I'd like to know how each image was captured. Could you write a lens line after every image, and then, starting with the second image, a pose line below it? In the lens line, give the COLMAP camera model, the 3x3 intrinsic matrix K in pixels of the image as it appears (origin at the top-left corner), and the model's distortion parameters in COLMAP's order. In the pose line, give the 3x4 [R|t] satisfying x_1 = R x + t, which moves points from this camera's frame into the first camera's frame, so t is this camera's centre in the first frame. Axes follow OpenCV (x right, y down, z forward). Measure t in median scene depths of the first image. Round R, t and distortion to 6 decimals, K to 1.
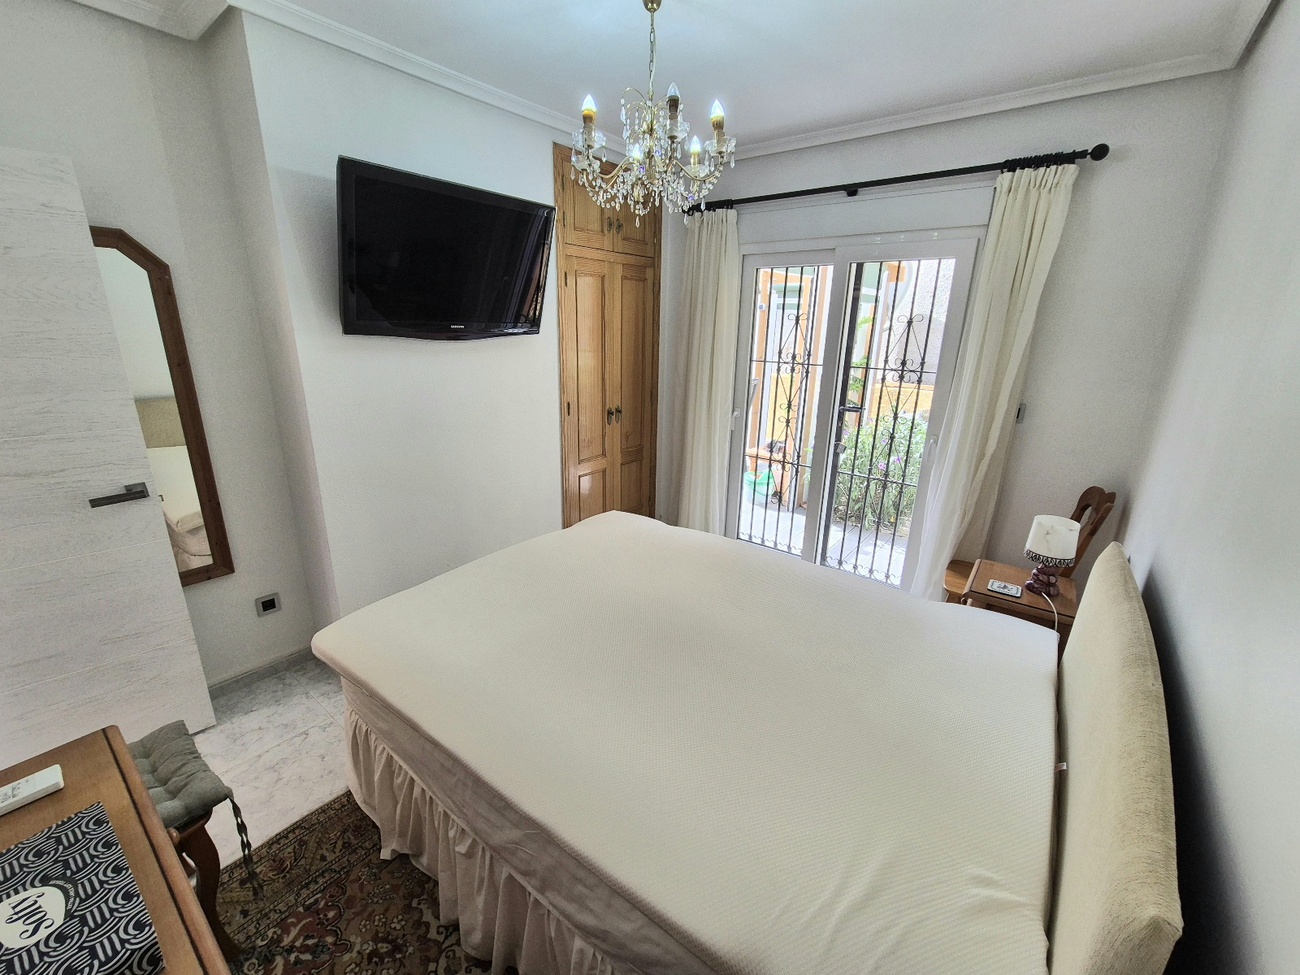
lens RADIAL K [[535.2, 0, 646.4], [0, 535.2, 485.0], [0, 0, 1]] dist [-0.000242, 0.000871]
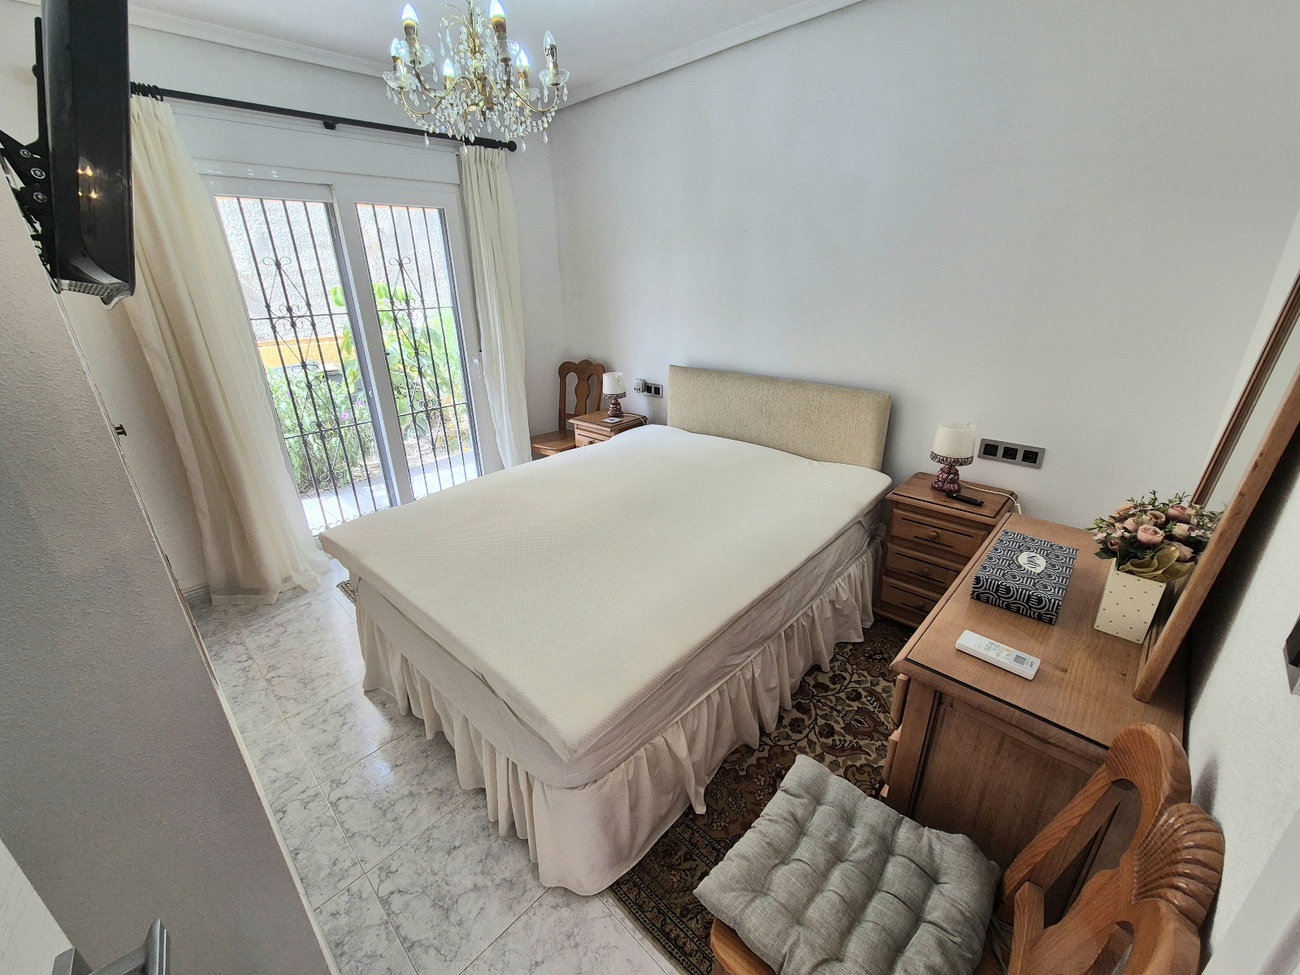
lens RADIAL K [[535.2, 0, 646.4], [0, 535.2, 485.0], [0, 0, 1]] dist [-0.000242, 0.000871]
pose [[0.098053, -0.392306, 0.914594, -0.951510], [0.316170, 0.883689, 0.345153, -0.179379], [-0.943622, 0.255324, 0.210684, 0.593314]]
